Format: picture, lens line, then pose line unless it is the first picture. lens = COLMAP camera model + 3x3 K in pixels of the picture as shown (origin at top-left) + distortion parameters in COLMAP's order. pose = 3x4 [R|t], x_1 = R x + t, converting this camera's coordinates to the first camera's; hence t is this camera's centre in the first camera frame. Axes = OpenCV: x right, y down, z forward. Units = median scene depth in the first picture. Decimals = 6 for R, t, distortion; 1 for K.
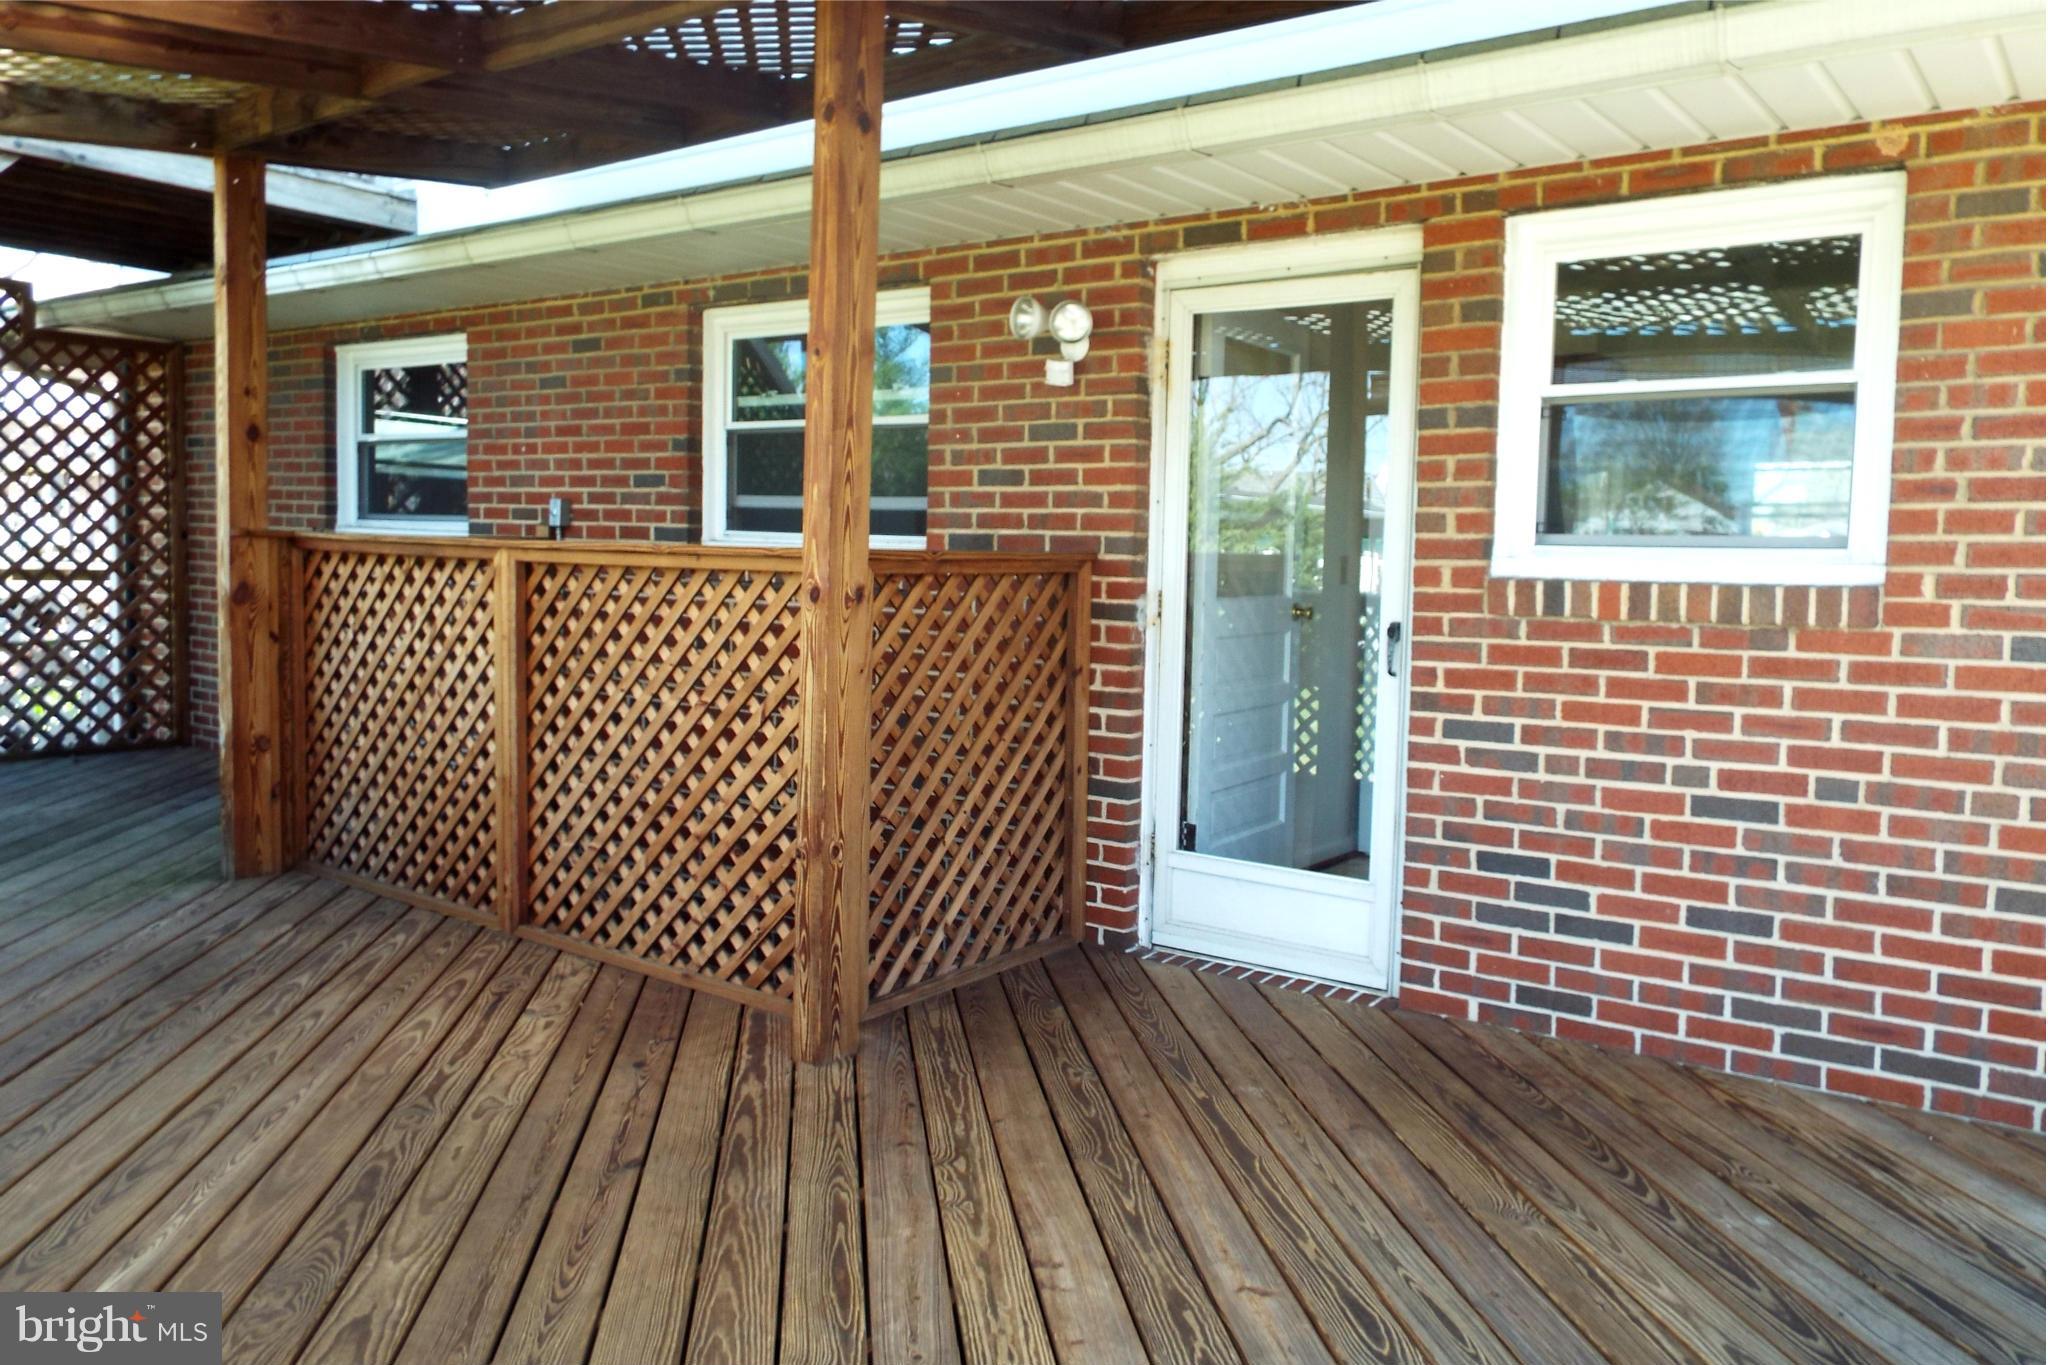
lens RADIAL K [[1529.5, 0, 1053.6], [0, 1529.5, 676.7], [0, 0, 1]] dist [-0.001457, 0.000155]
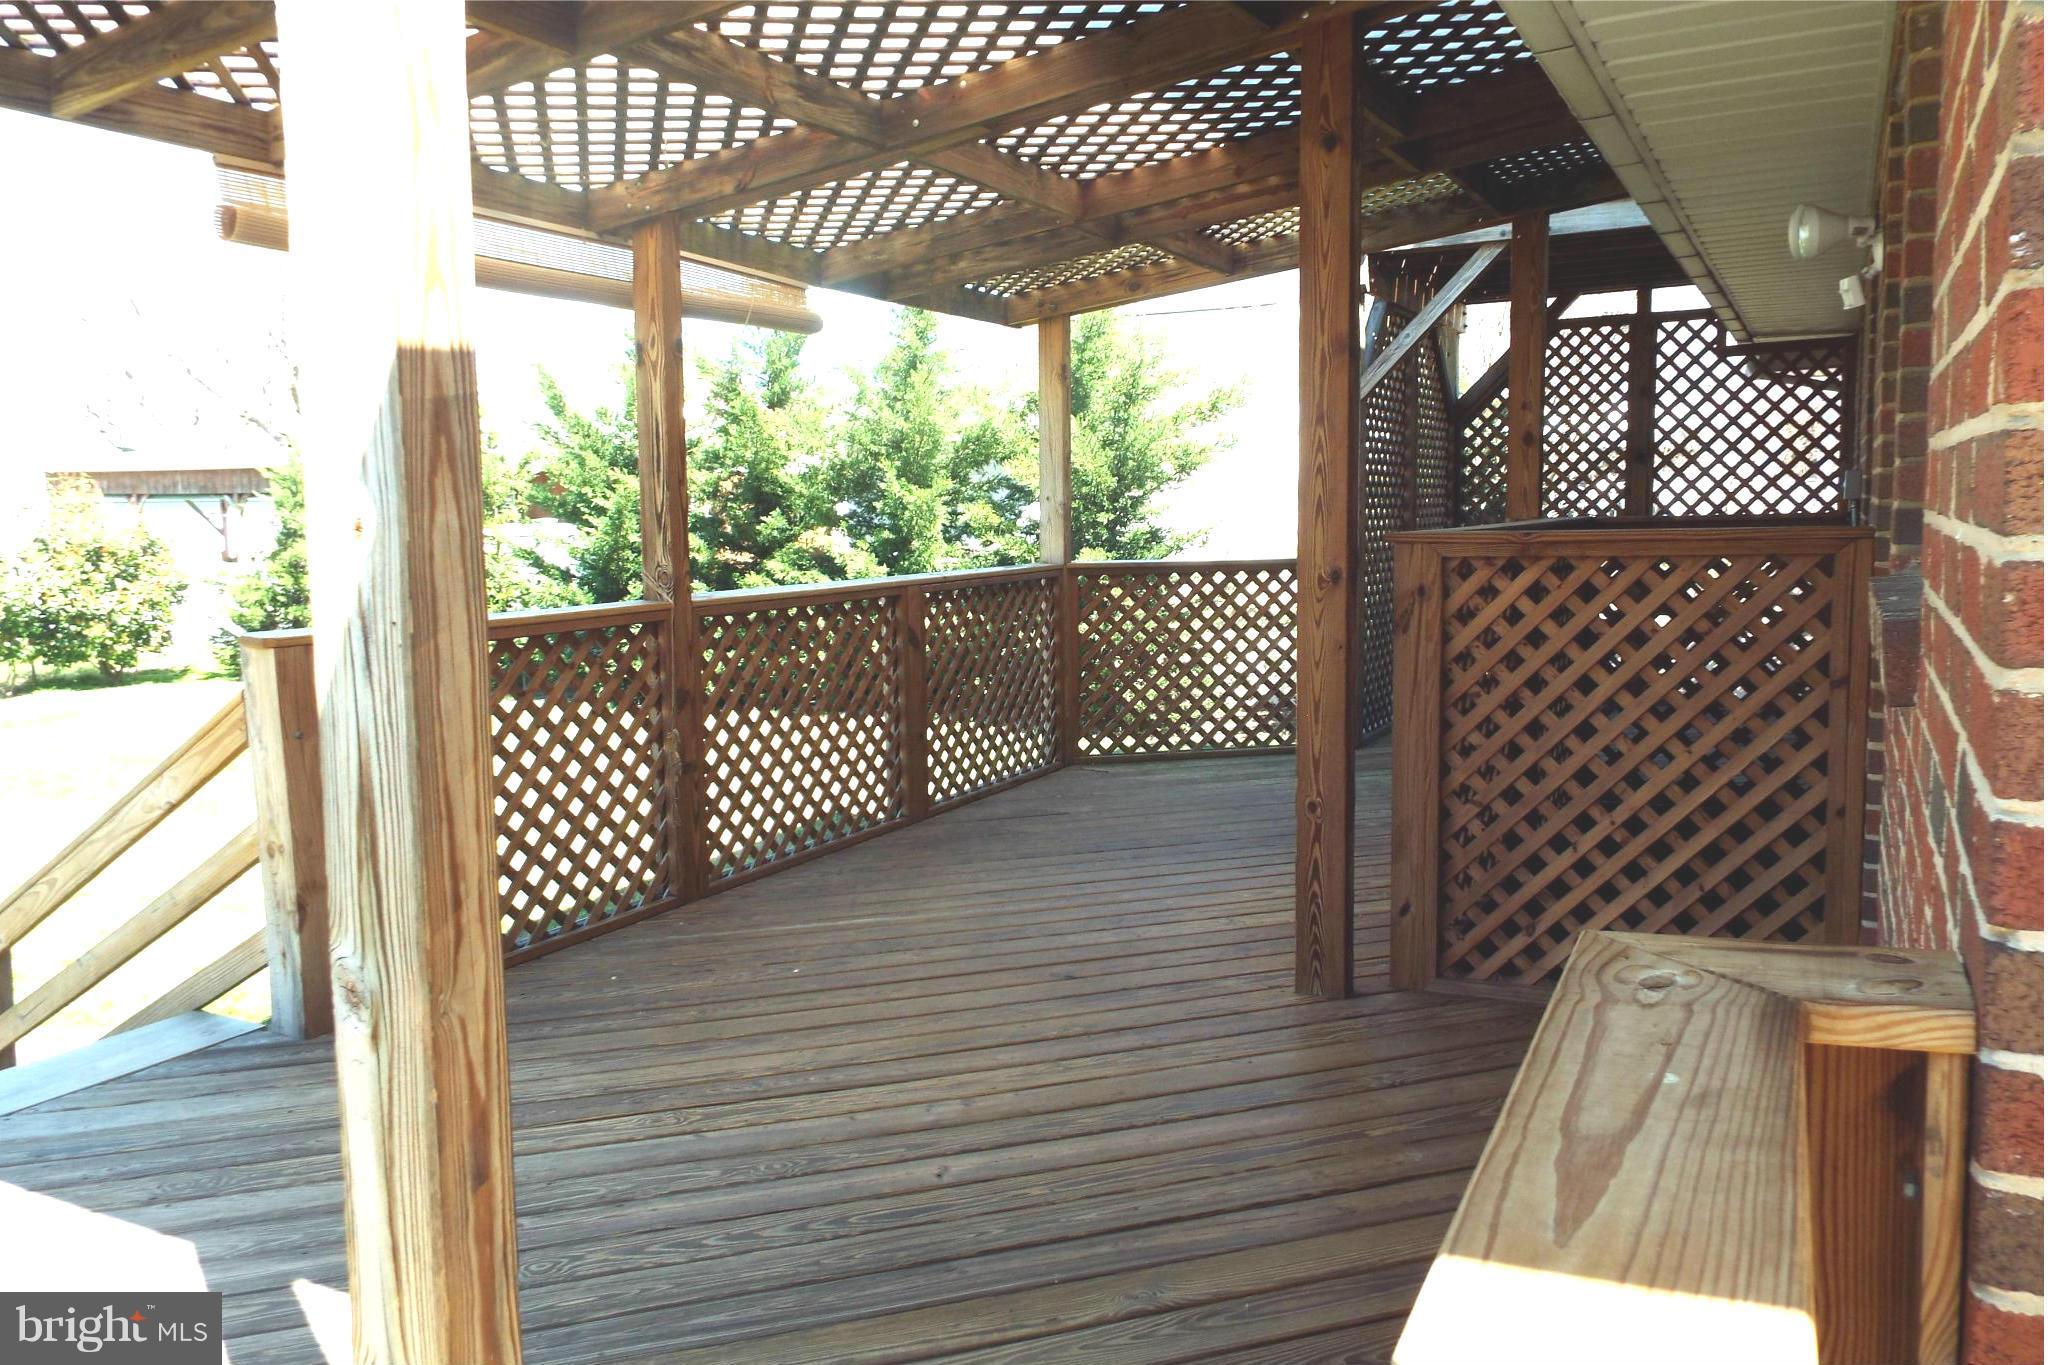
lens RADIAL K [[1529.5, 0, 1053.6], [0, 1529.5, 676.7], [0, 0, 1]] dist [-0.001457, 0.000155]
pose [[0.149865, 0.085442, -0.985008, 0.912969], [-0.070638, 0.994638, 0.075531, -0.050447], [0.986180, 0.058259, 0.155097, 0.636014]]
